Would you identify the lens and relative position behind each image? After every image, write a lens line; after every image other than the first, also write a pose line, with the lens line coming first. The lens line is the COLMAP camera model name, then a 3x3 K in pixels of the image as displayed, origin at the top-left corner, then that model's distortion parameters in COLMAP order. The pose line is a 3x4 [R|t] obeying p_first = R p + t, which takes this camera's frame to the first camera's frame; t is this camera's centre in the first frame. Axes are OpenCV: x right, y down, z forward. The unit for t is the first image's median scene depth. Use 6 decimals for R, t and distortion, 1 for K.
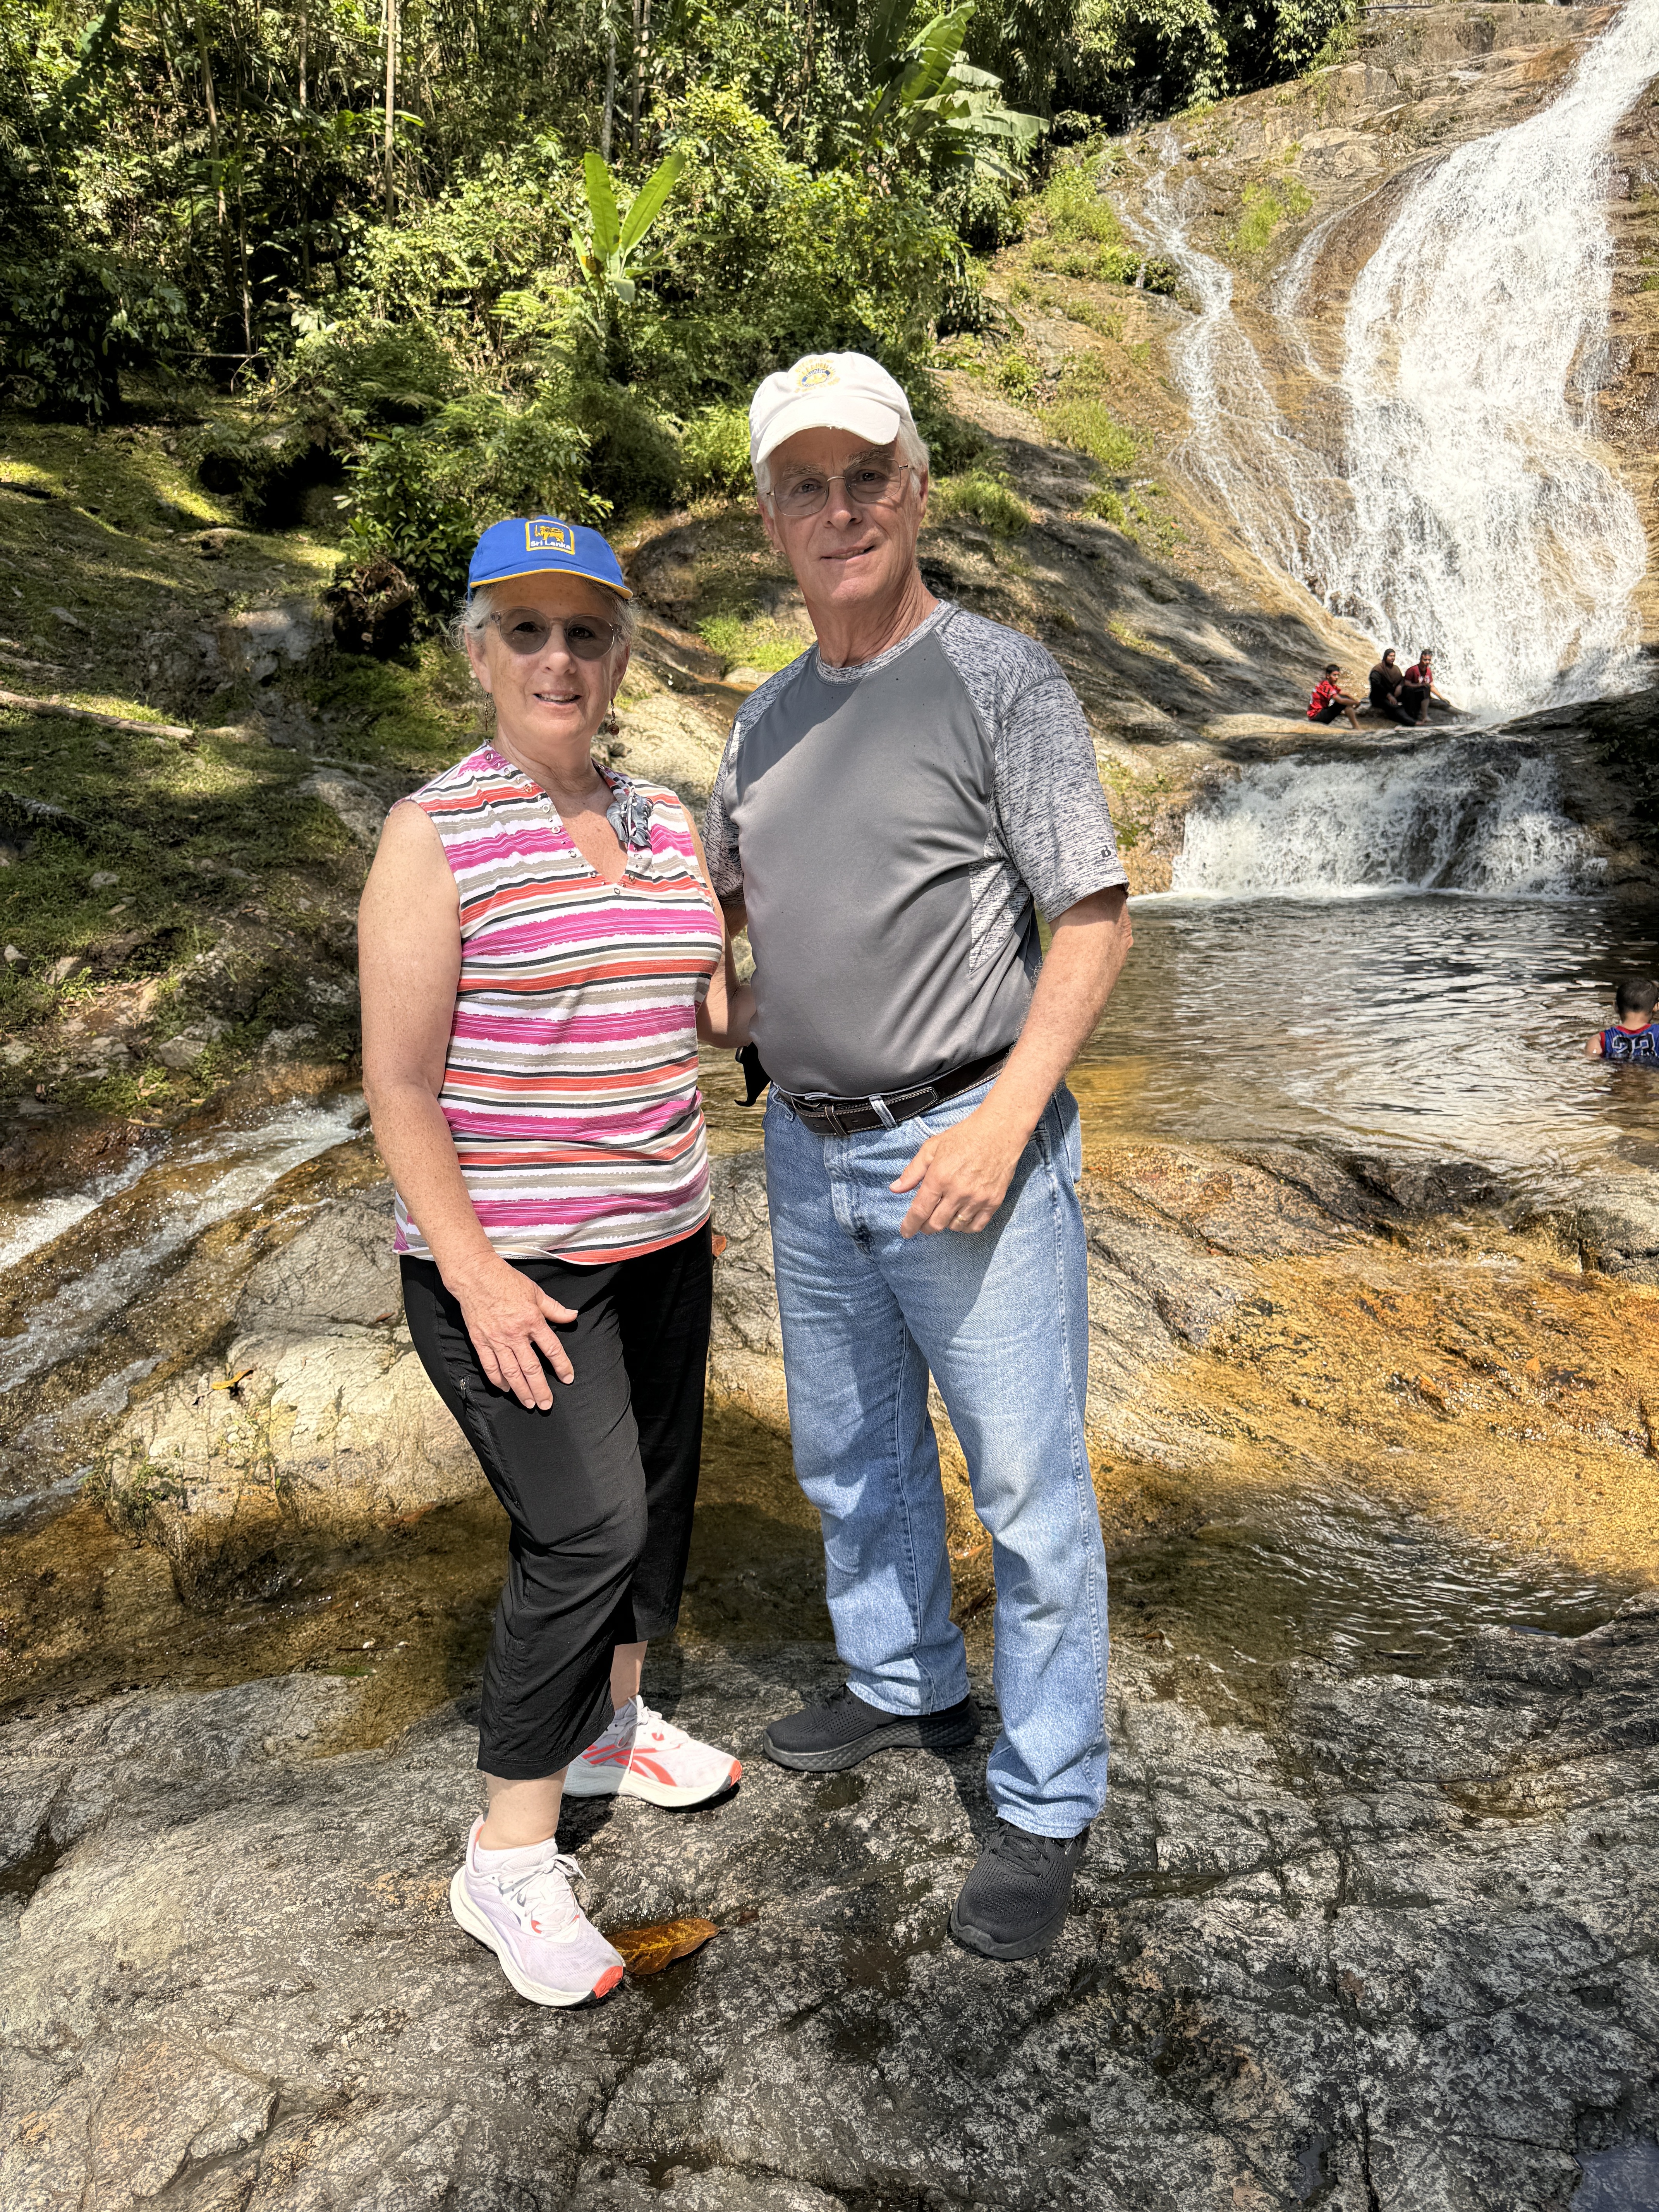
lens RADIAL K [[1549.7, 0, 831.5], [0, 1549.7, 1116.9], [0, 0, 1]] dist [0.010660, -0.013575]
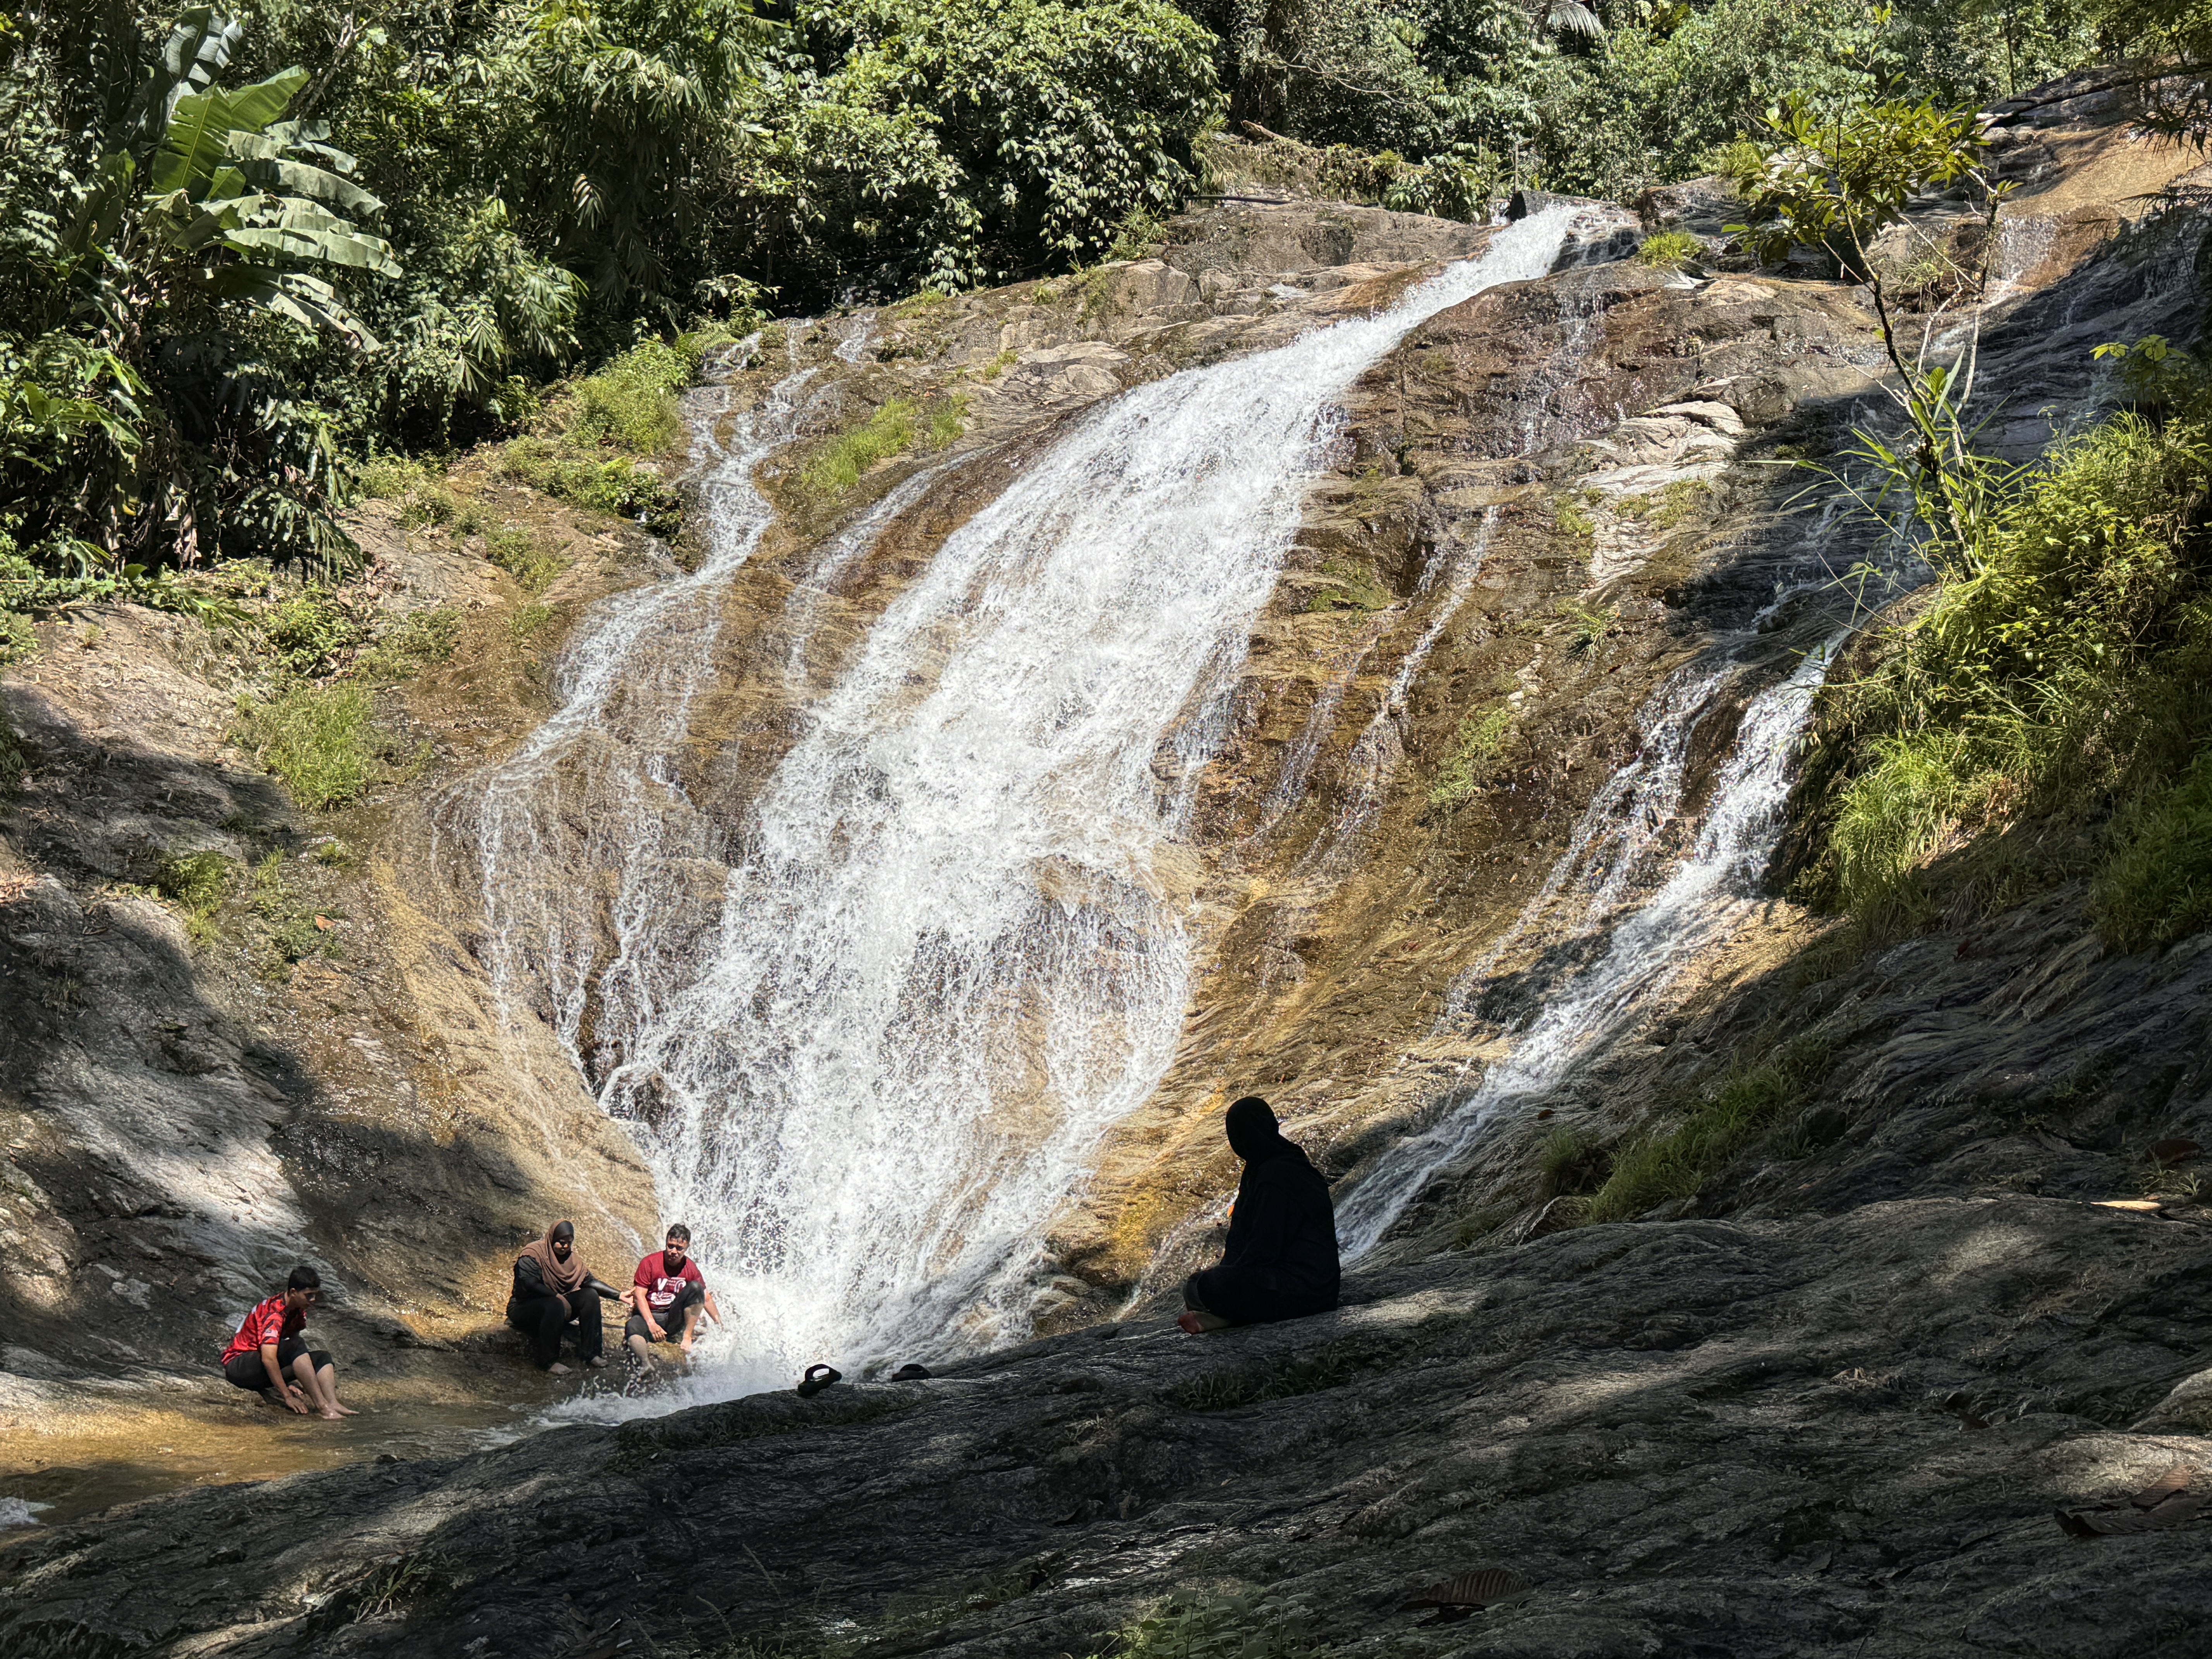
lens RADIAL K [[2399.2, 0, 1112.1], [0, 2399.2, 853.1], [0, 0, 1]] dist [0.074015, 0.000000]
pose [[0.992118, 0.091486, 0.085628, 1.132344], [-0.056600, 0.936839, -0.345150, -0.375502], [-0.111796, 0.337583, 0.934633, 0.549903]]
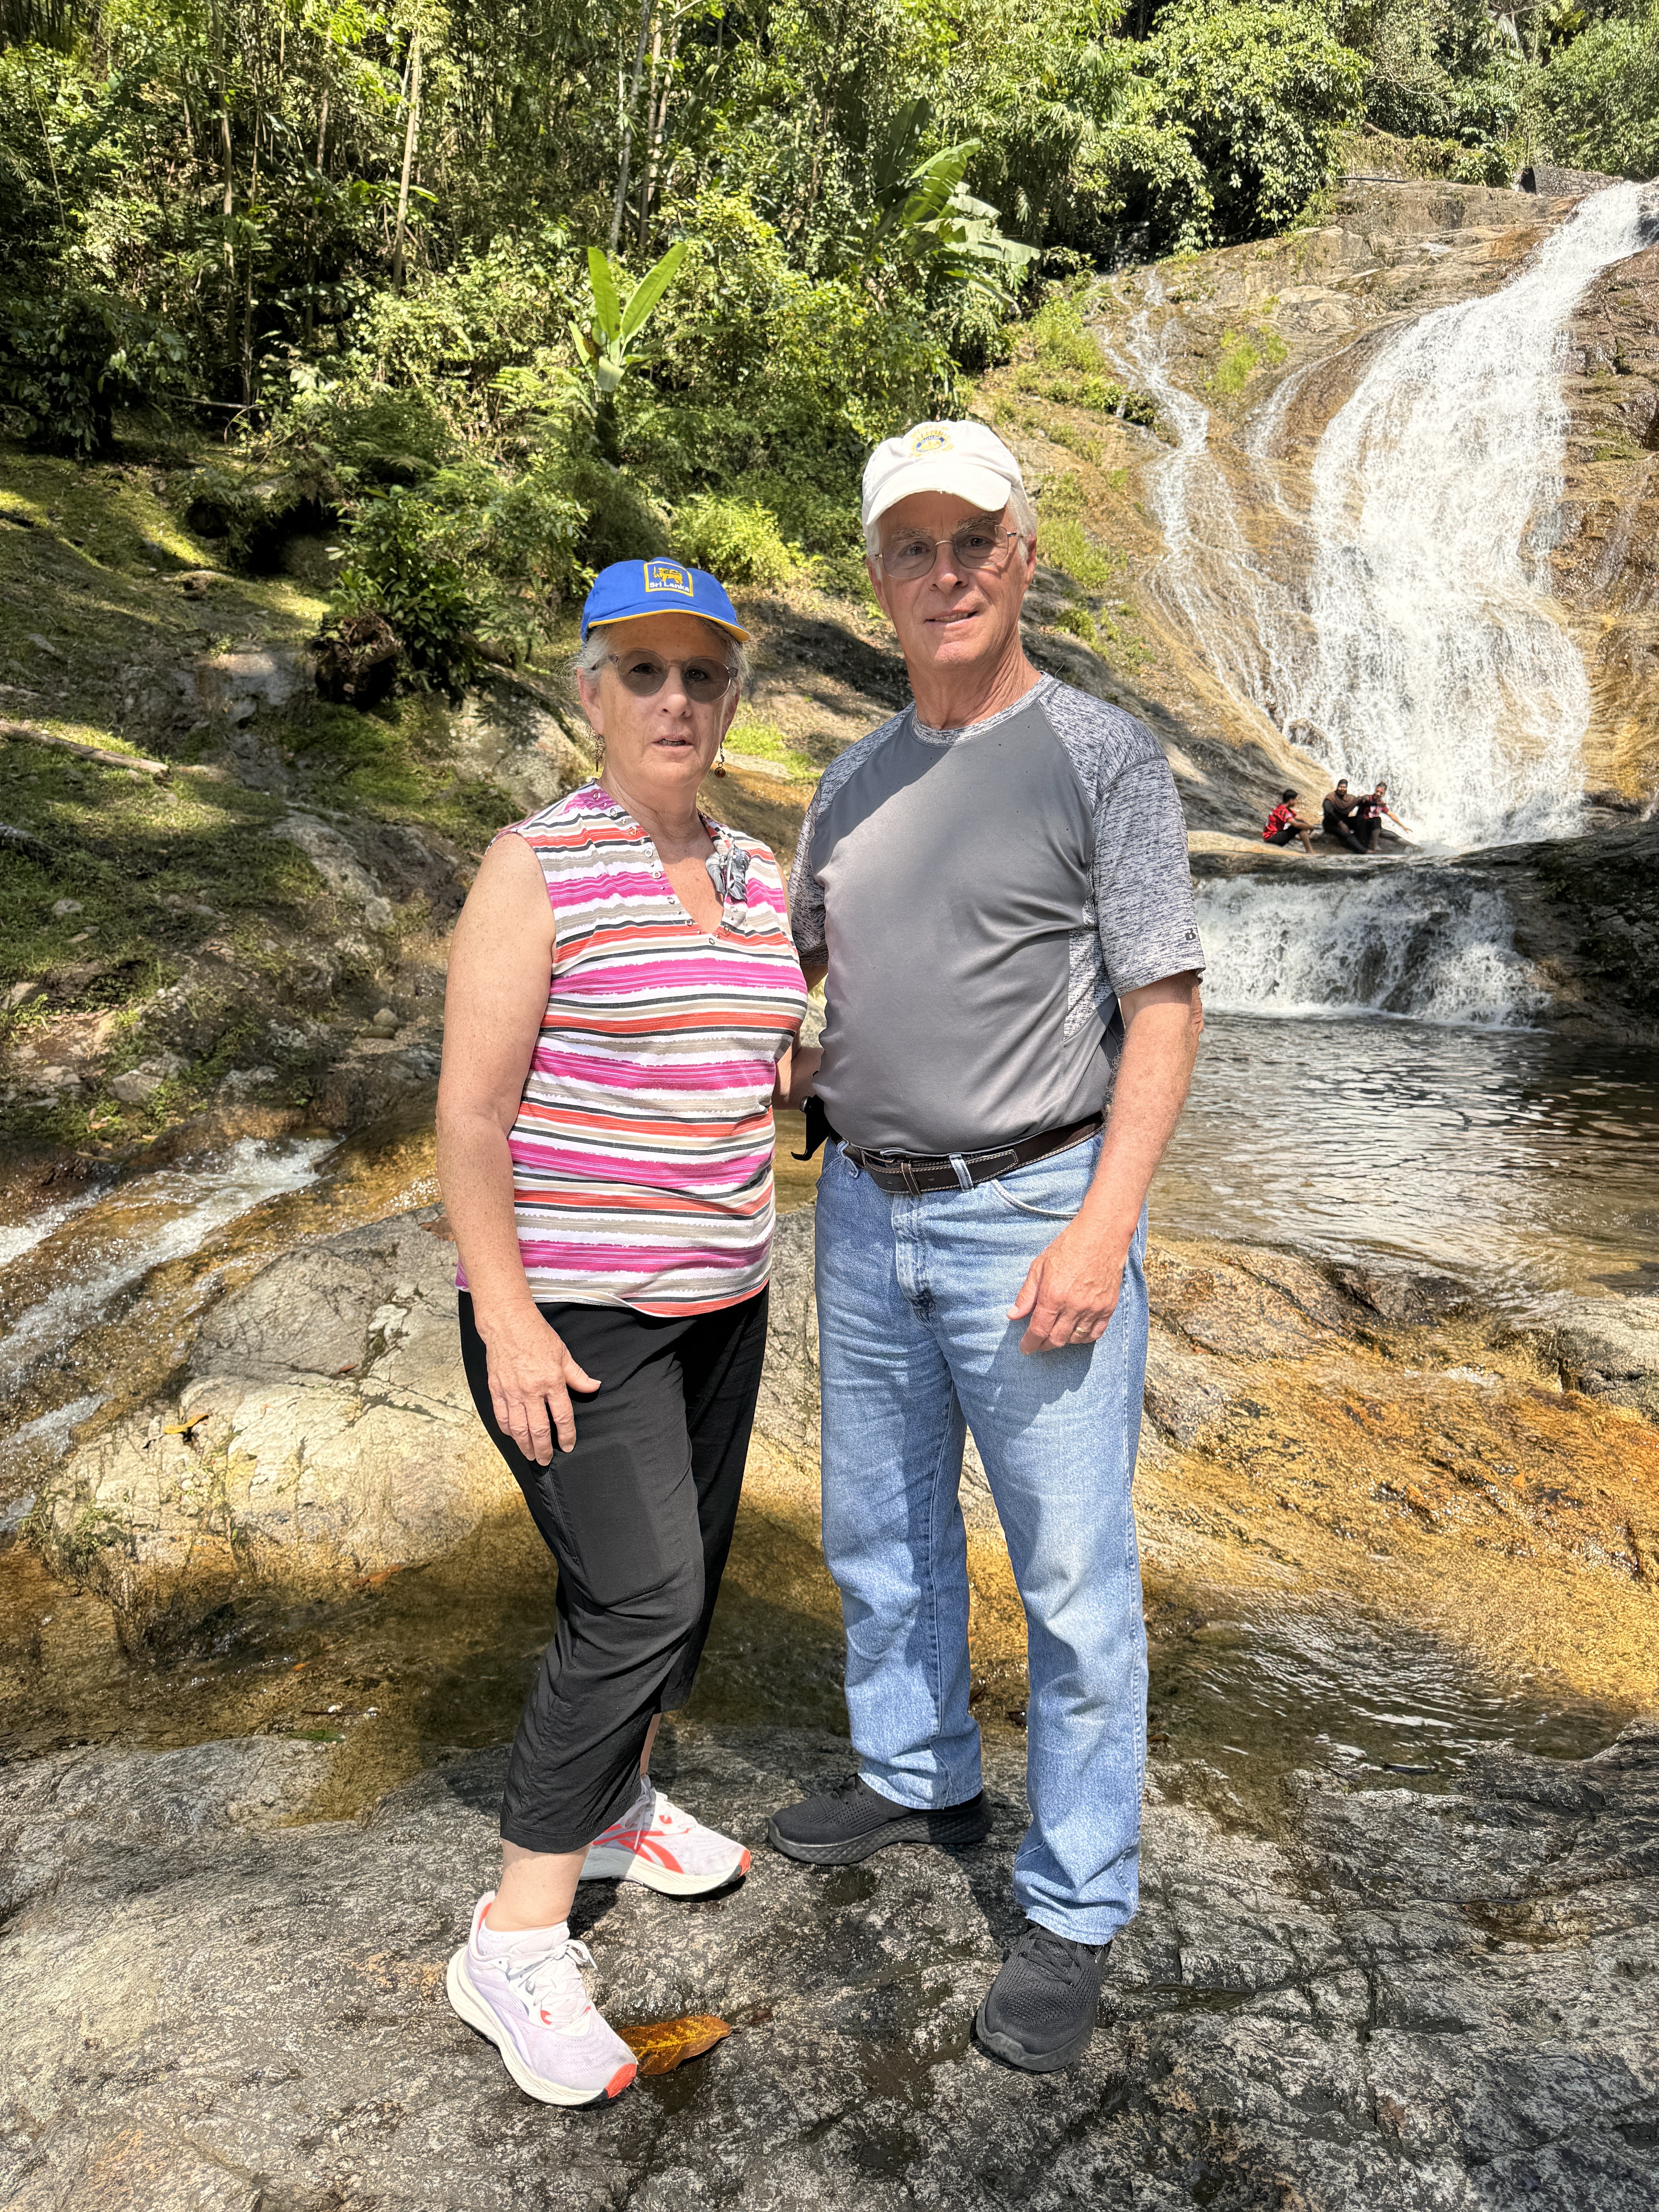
lens RADIAL K [[1549.7, 0, 839.4], [0, 1549.7, 1116.5], [0, 0, 1]] dist [0.010660, -0.013575]
pose [[0.996851, 0.065111, 0.045269, -0.016776], [-0.062505, 0.996429, -0.056762, 0.003731], [-0.048804, 0.053754, 0.997361, 0.004534]]
